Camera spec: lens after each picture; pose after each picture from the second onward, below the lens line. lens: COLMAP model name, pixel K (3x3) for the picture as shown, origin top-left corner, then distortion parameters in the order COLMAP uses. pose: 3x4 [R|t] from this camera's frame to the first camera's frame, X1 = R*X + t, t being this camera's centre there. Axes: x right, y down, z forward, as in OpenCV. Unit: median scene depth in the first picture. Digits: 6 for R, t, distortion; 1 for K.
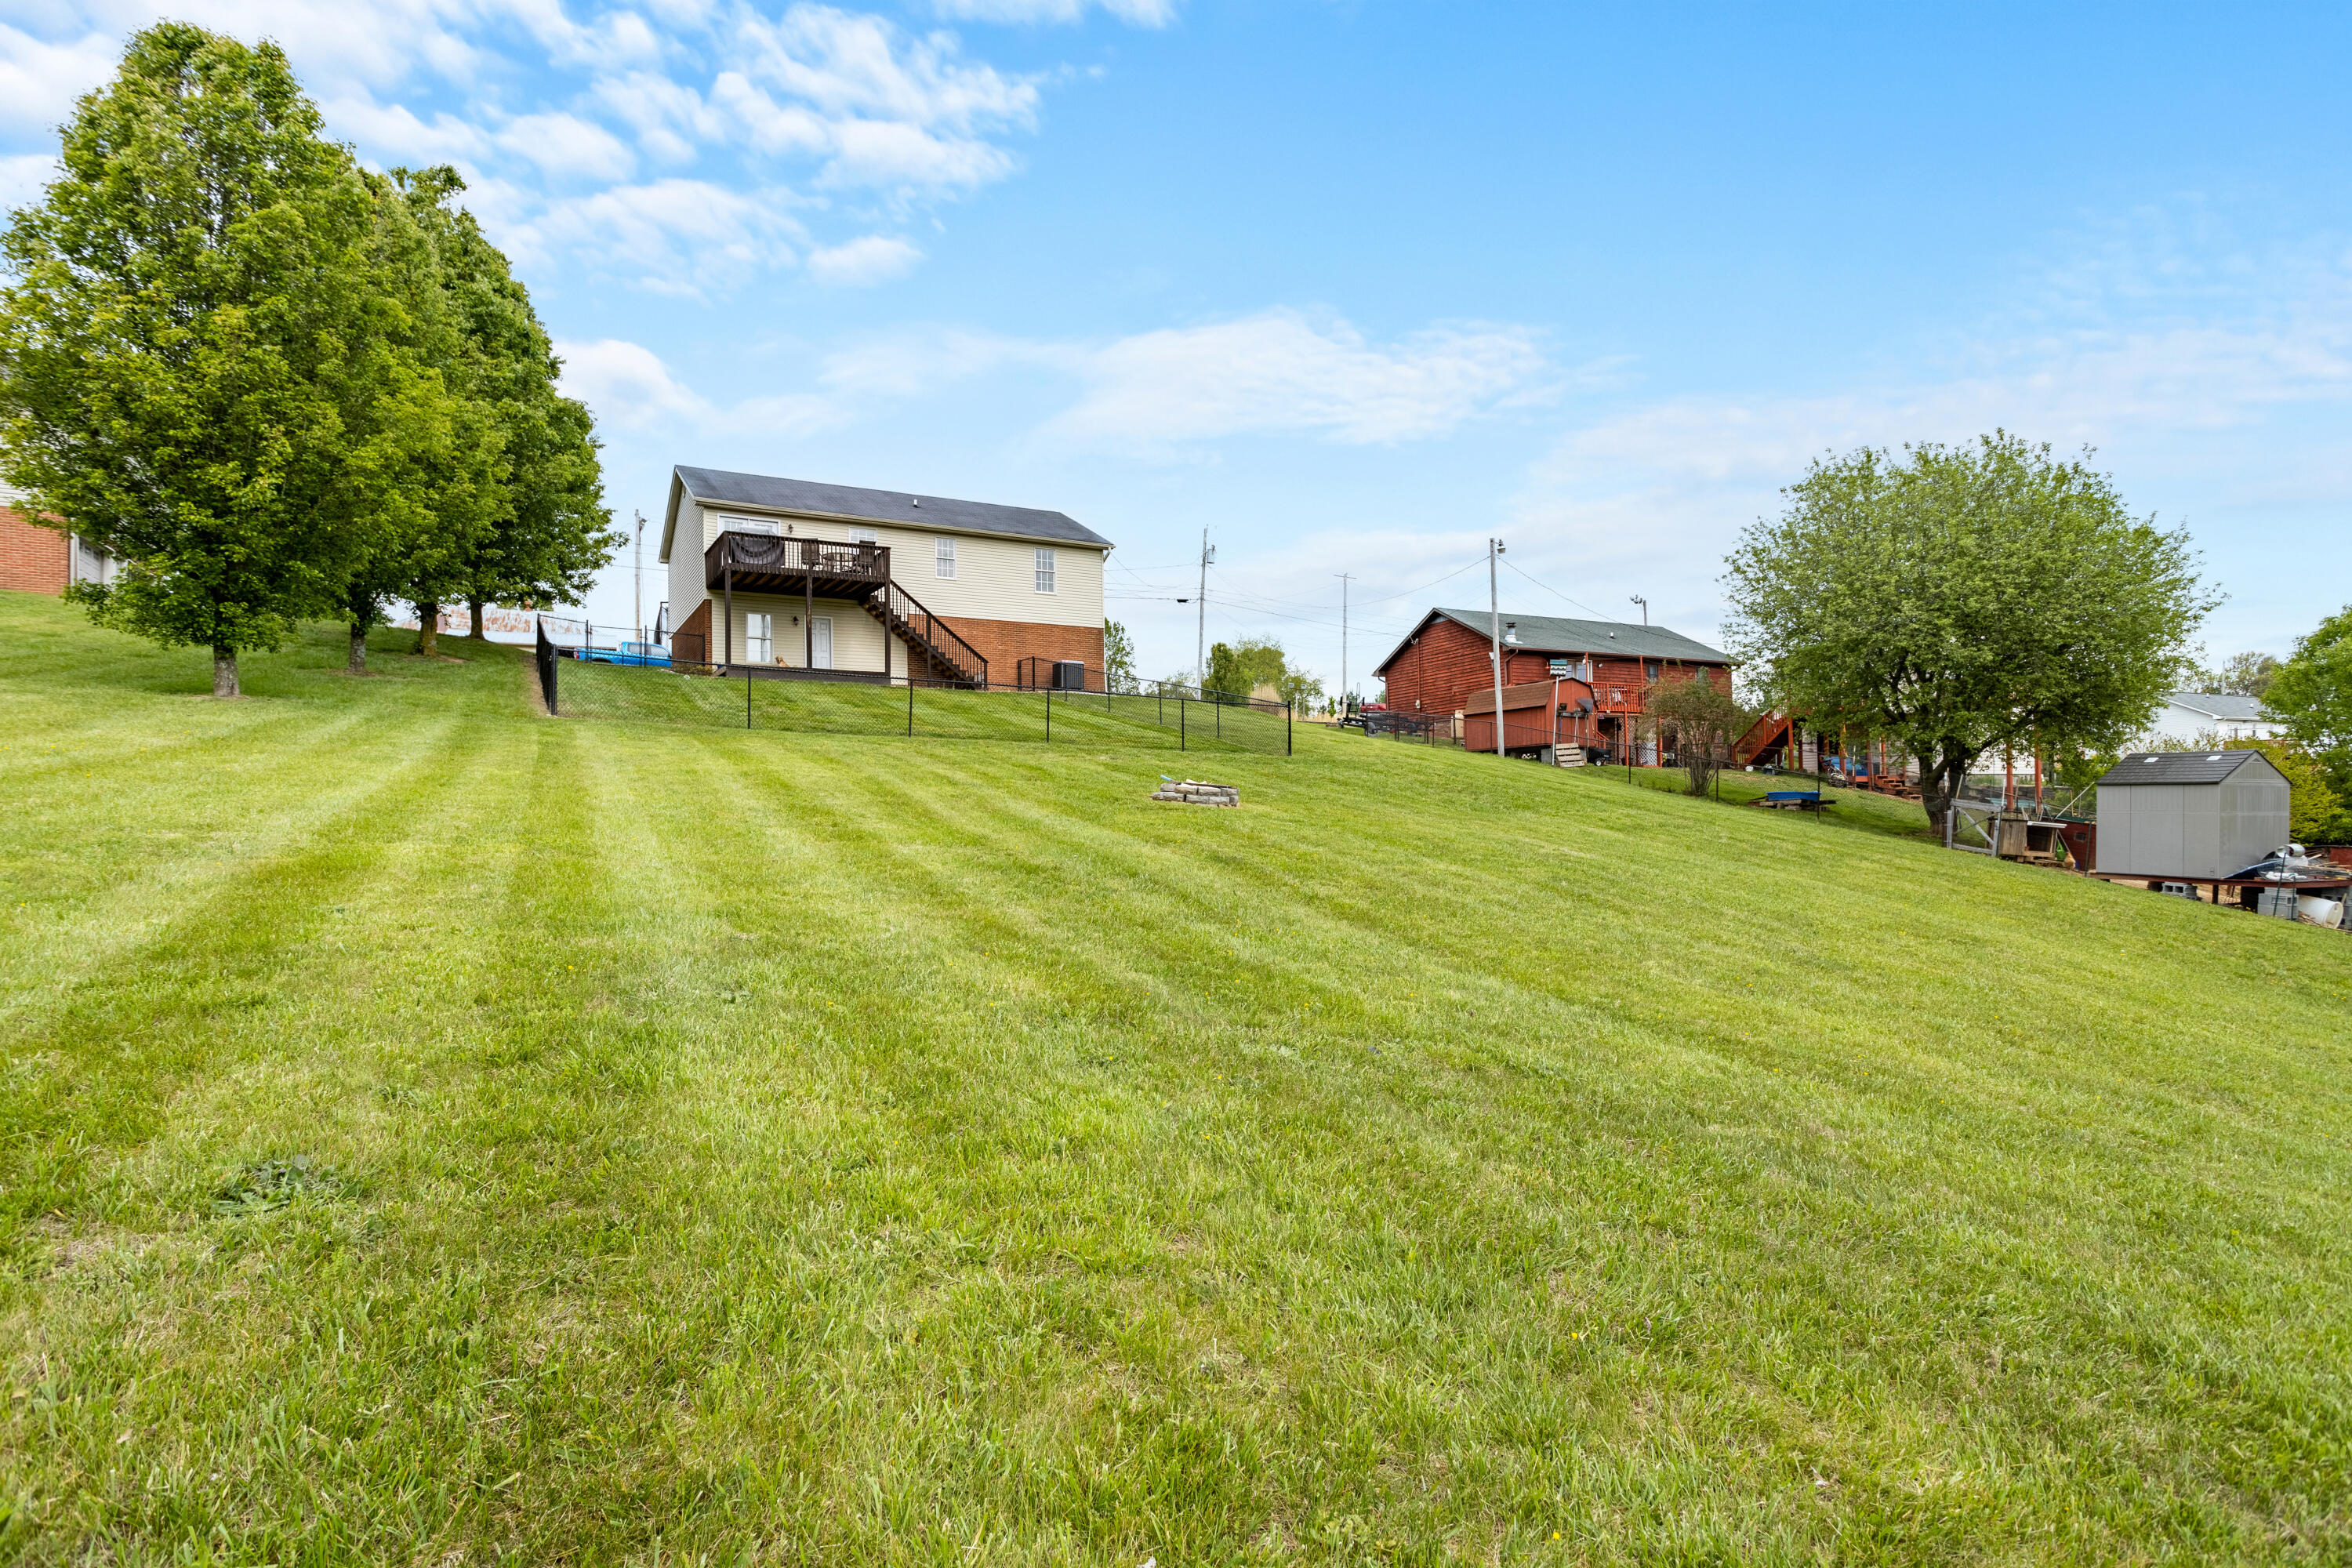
lens RADIAL K [[1166.0, 0, 1152.7], [0, 1166.0, 793.3], [0, 0, 1]] dist [-0.045101, 0.027456]
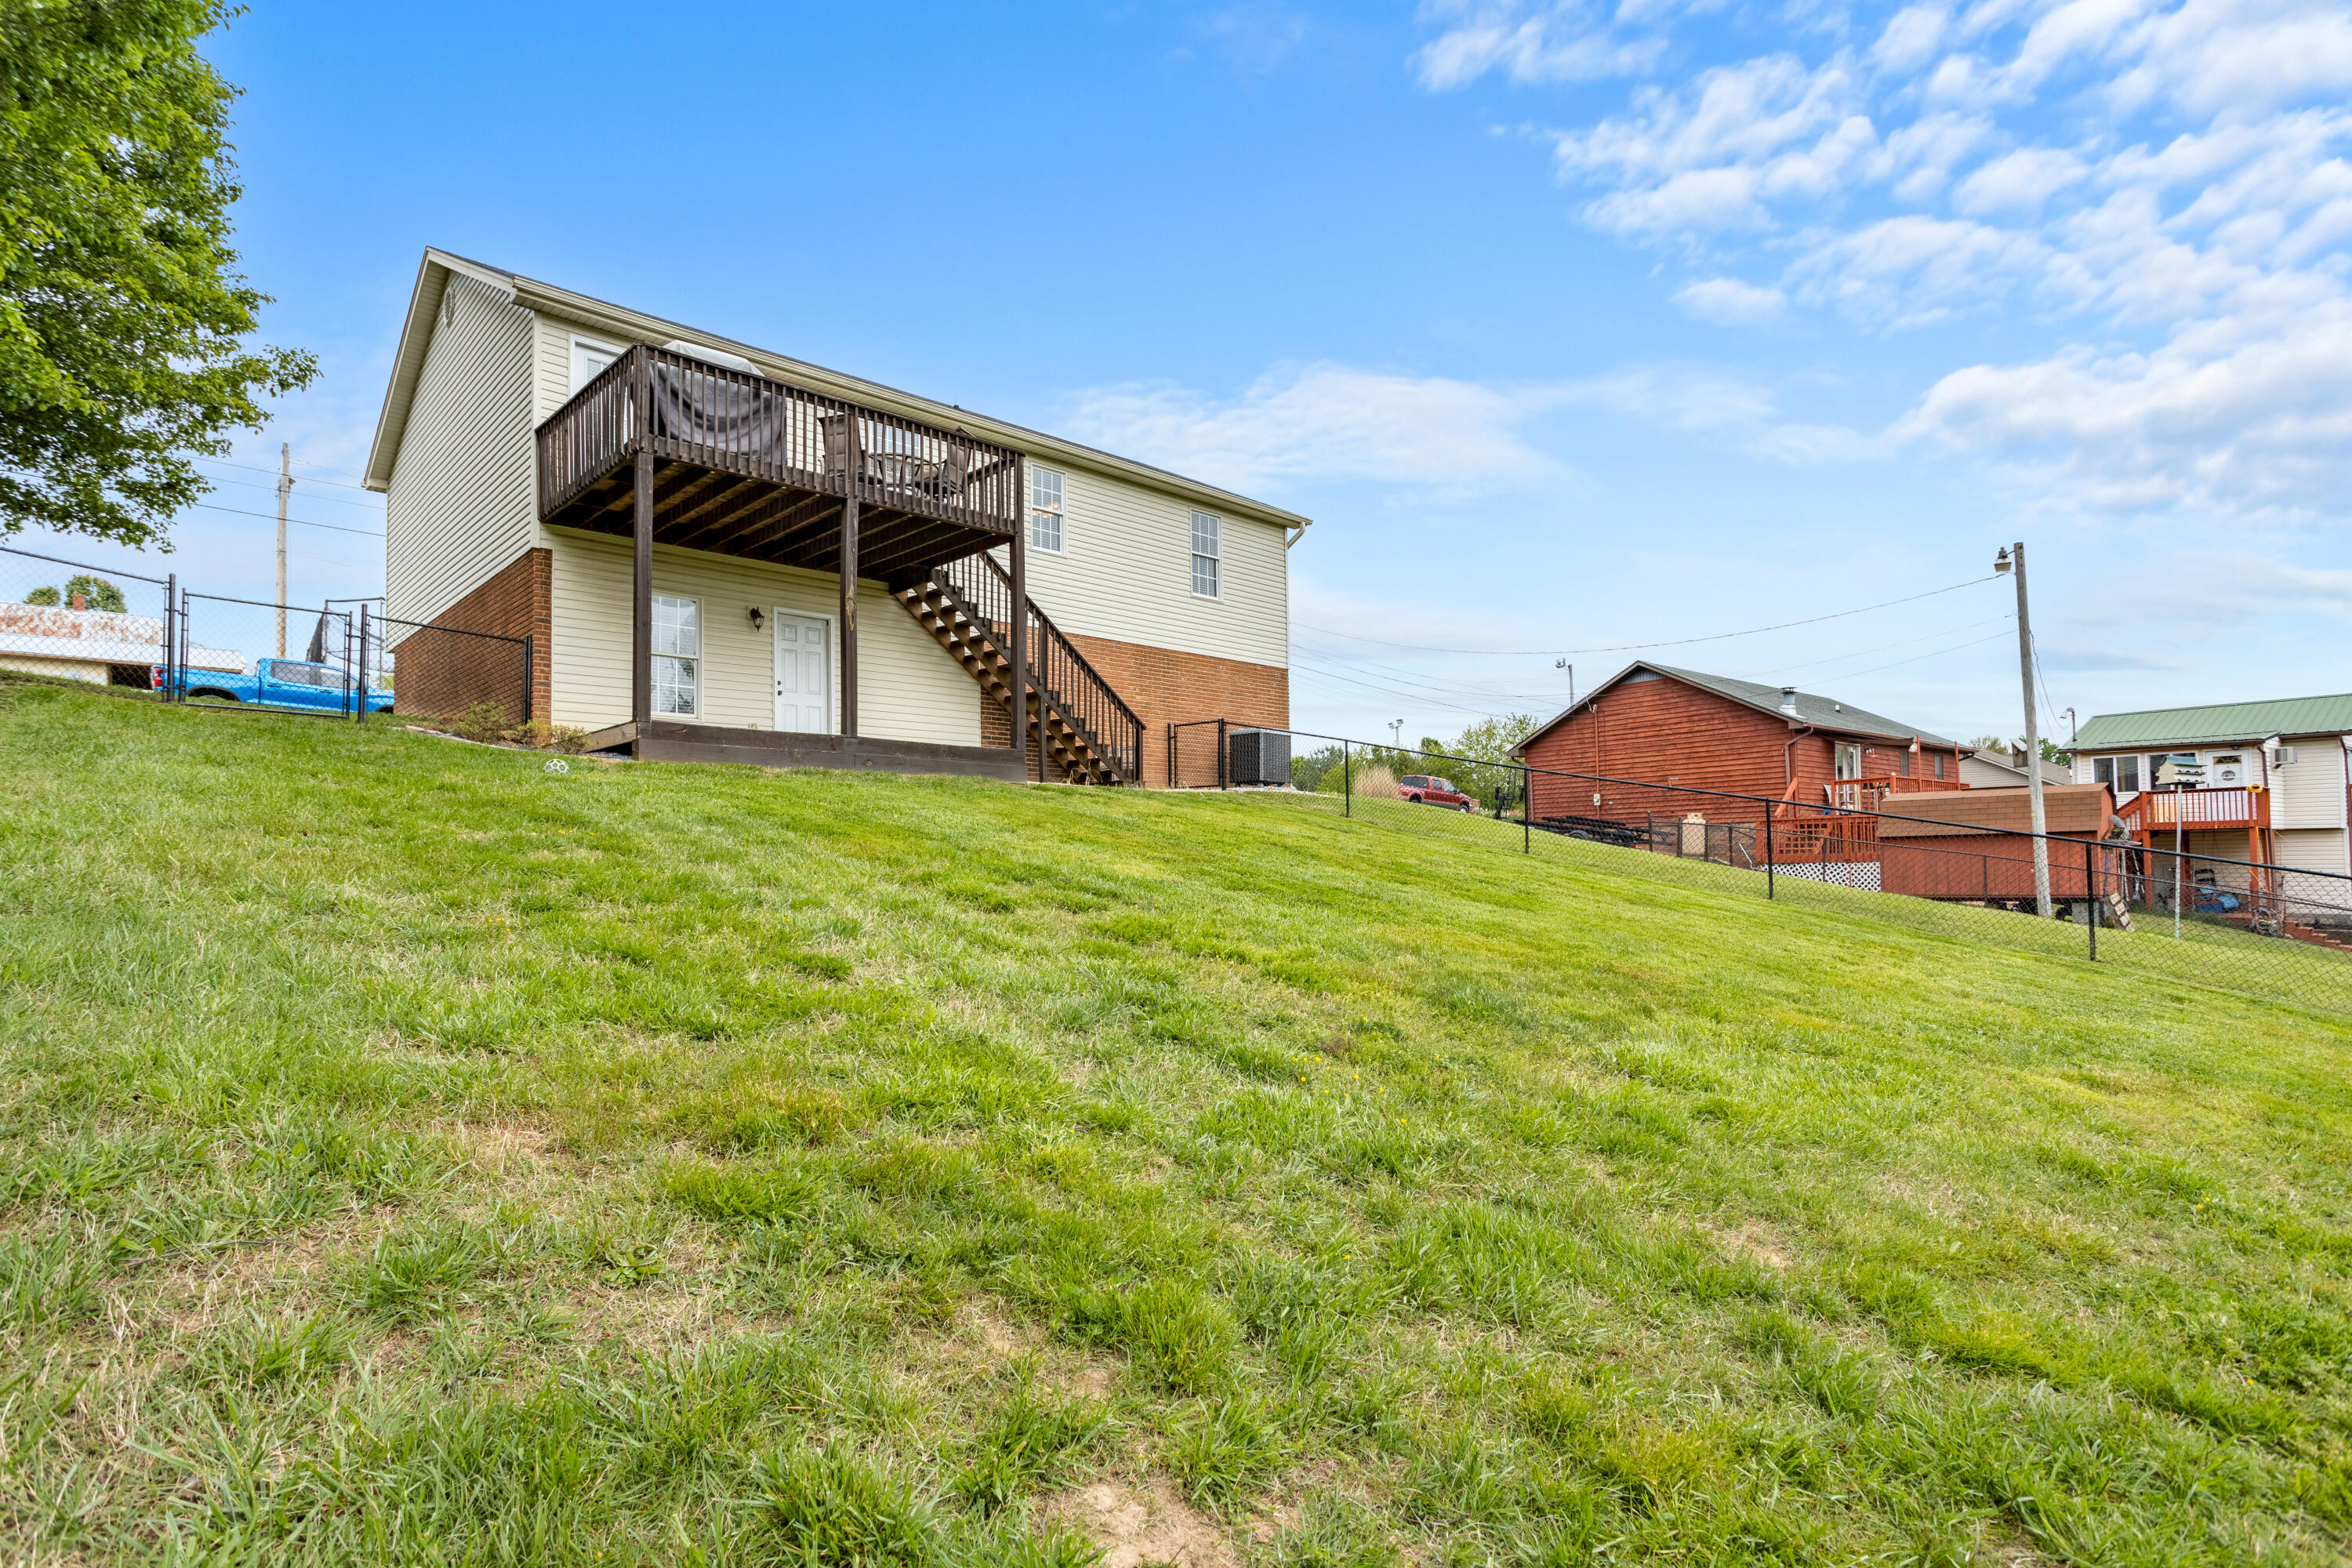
lens RADIAL K [[1166.0, 0, 1152.7], [0, 1166.0, 793.3], [0, 0, 1]] dist [-0.045101, 0.027456]
pose [[0.968588, 0.011745, 0.248393, -0.261889], [0.000689, 0.998754, -0.049909, -0.061853], [-0.248670, 0.048513, 0.967373, 0.541441]]
